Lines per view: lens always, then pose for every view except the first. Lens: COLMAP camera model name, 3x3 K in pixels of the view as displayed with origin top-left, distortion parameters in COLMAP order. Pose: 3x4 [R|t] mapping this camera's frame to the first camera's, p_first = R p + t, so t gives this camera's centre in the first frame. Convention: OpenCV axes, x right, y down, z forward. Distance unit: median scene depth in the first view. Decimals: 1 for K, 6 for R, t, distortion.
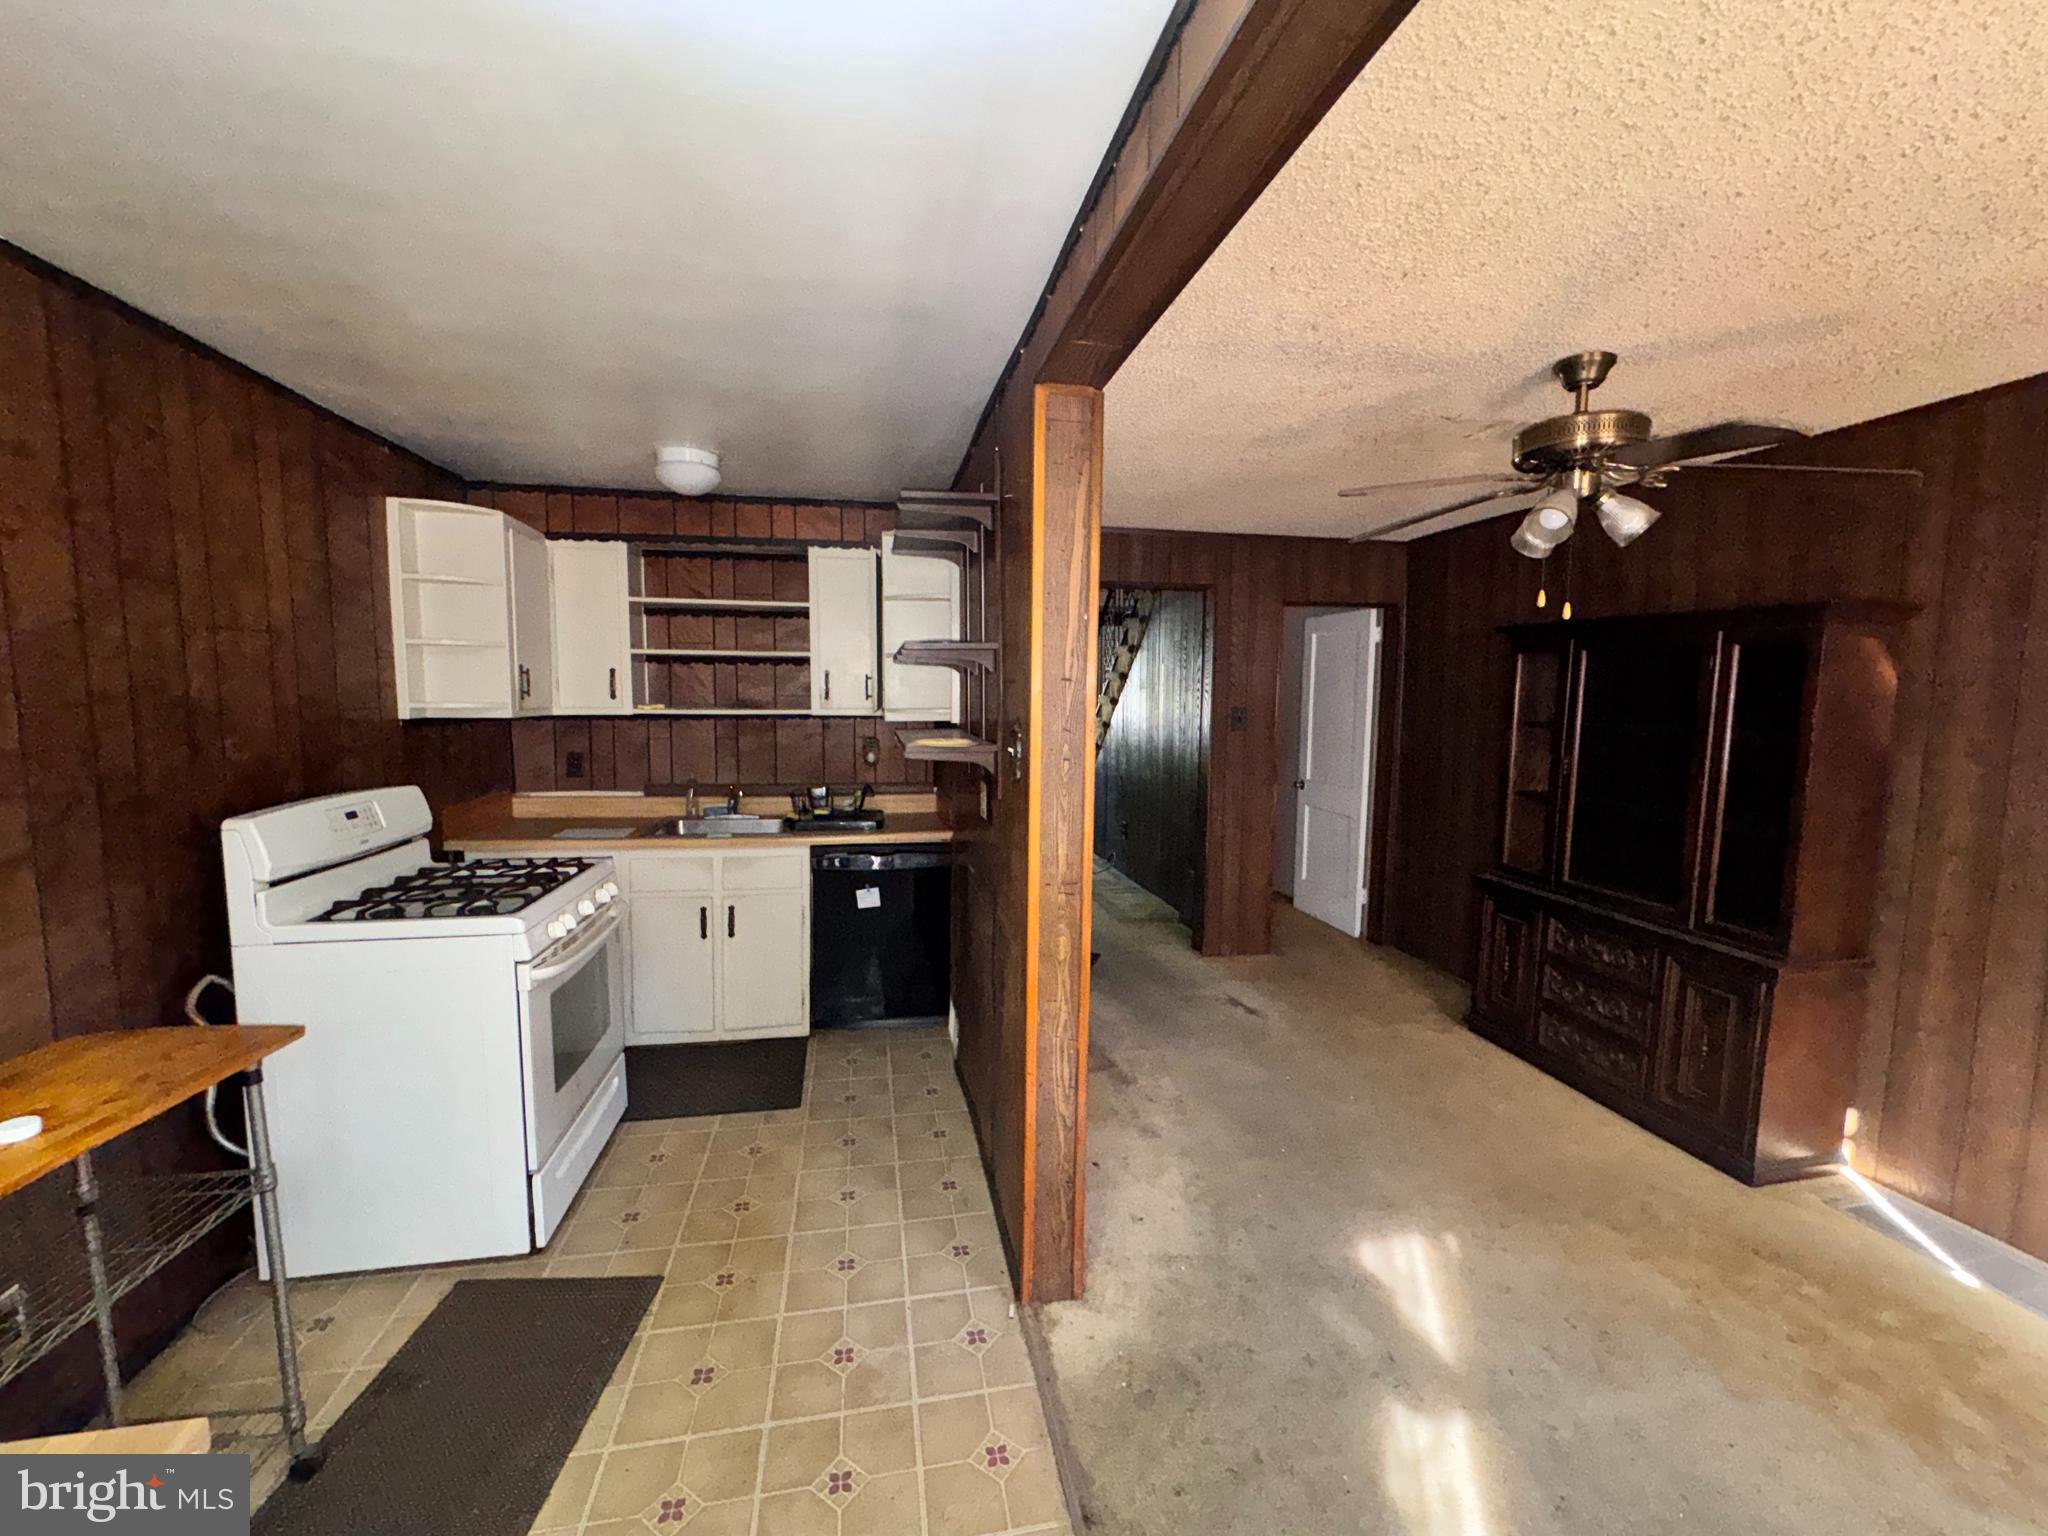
lens RADIAL K [[824.8, 0, 1020.3], [0, 824.8, 767.4], [0, 0, 1]] dist [-0.002120, -0.000177]
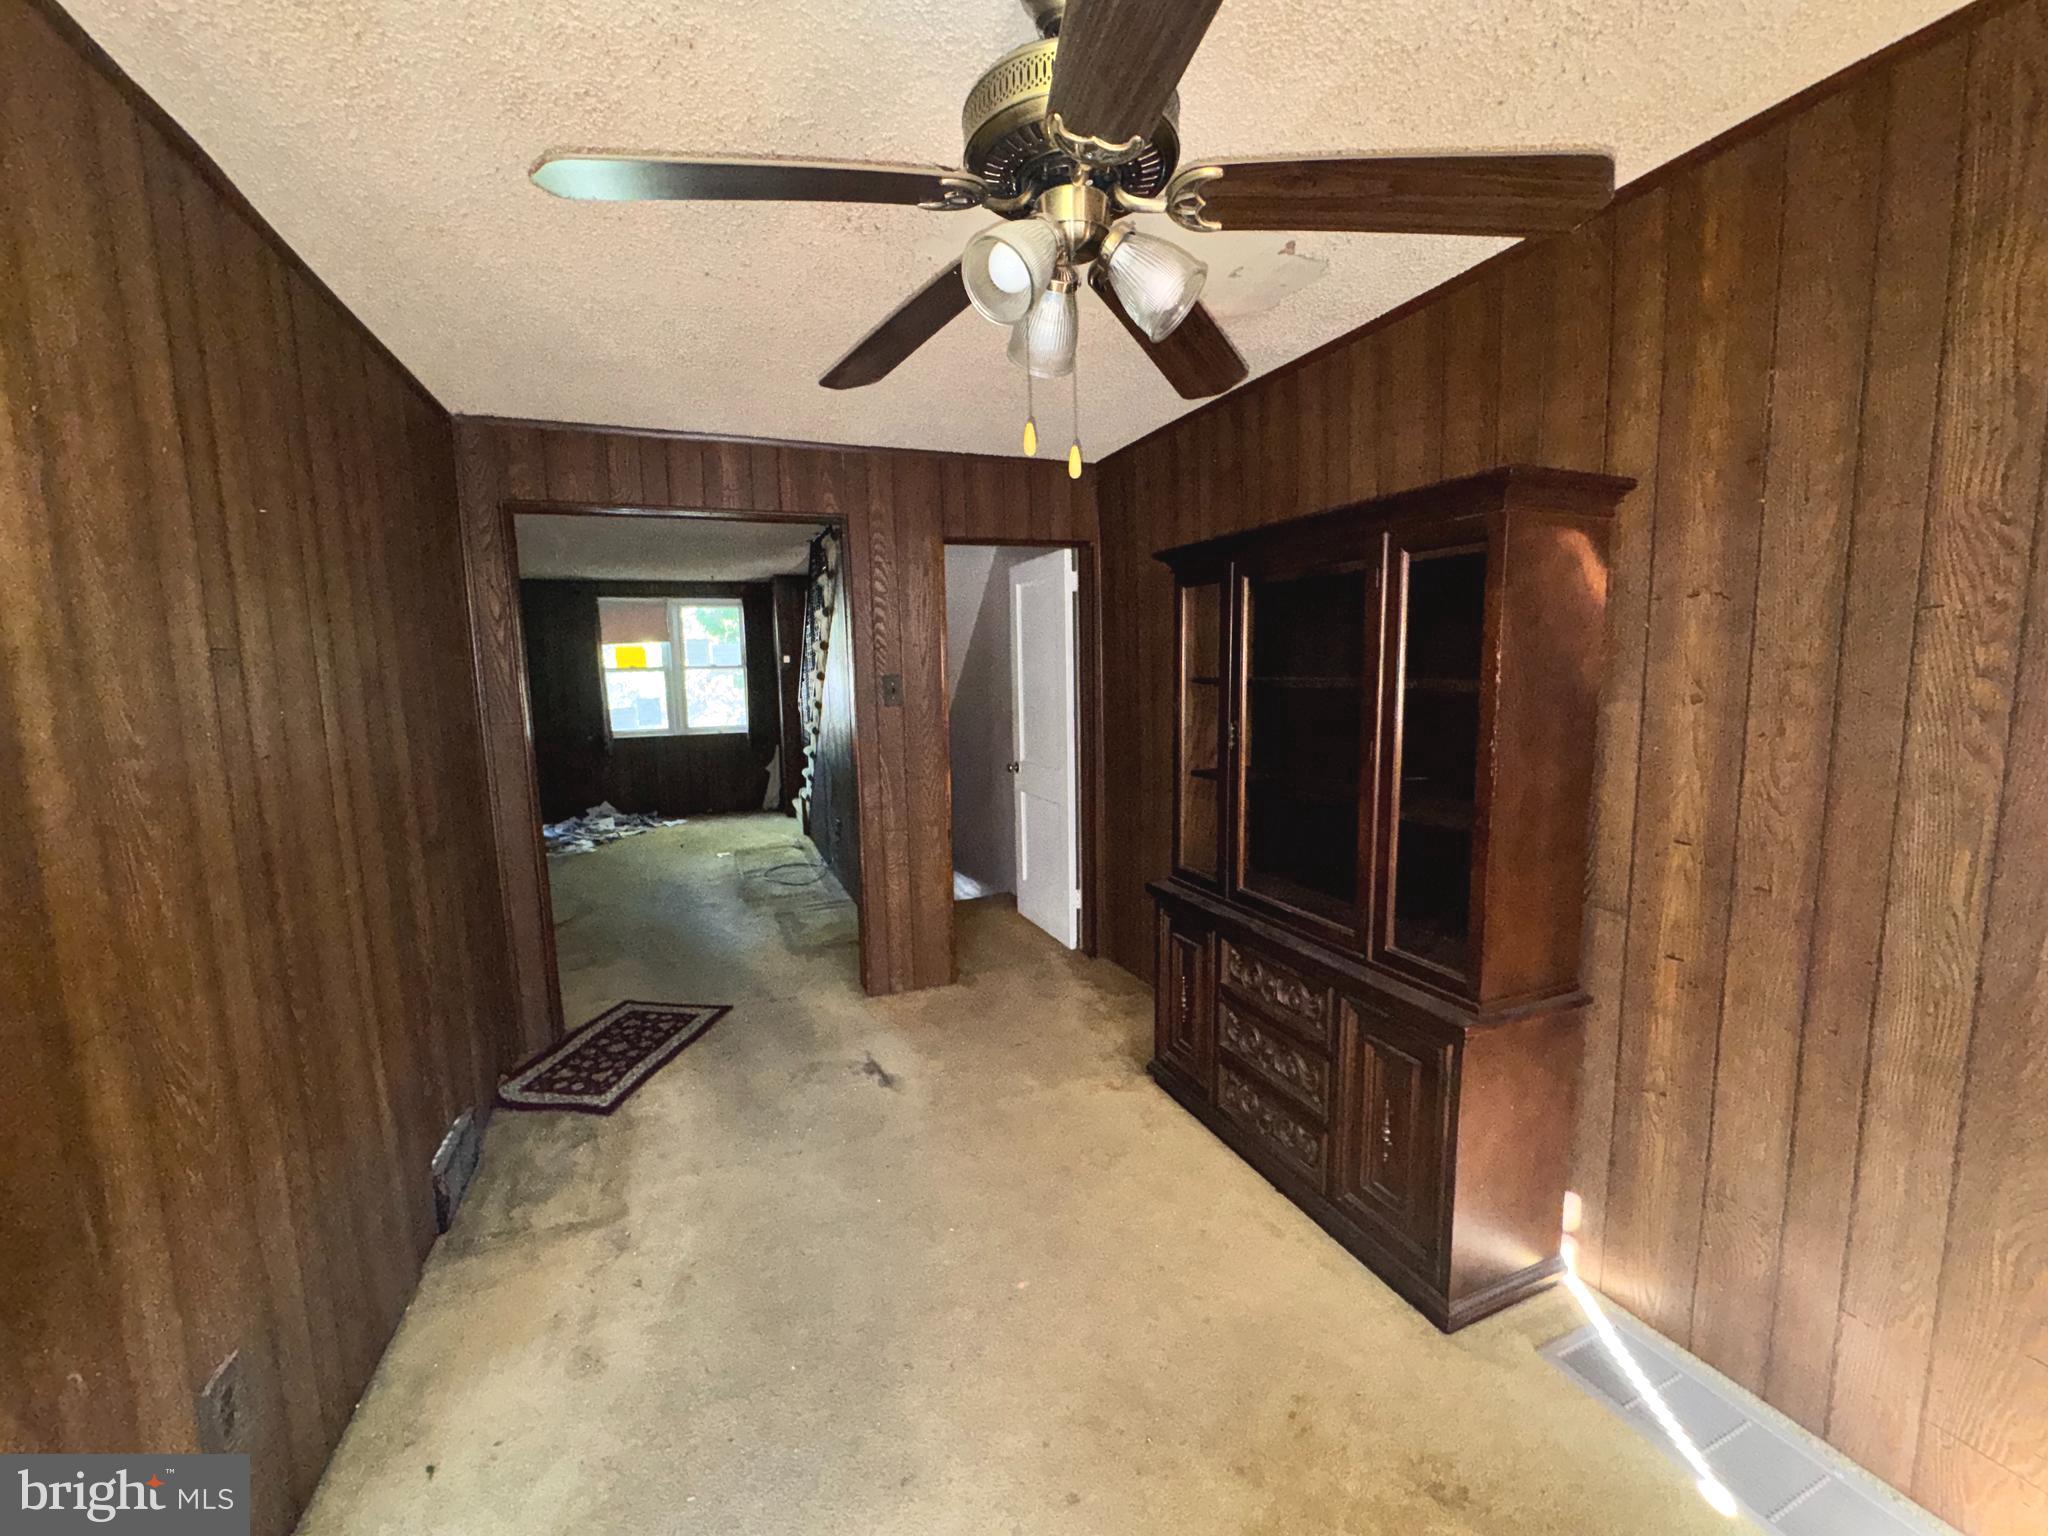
lens RADIAL K [[824.8, 0, 1020.3], [0, 824.8, 767.4], [0, 0, 1]] dist [-0.002120, -0.000177]
pose [[0.983011, -0.052078, 0.176002, 0.315048], [0.048010, 0.998474, 0.027296, -0.002217], [-0.177154, -0.018382, 0.984011, 0.280076]]
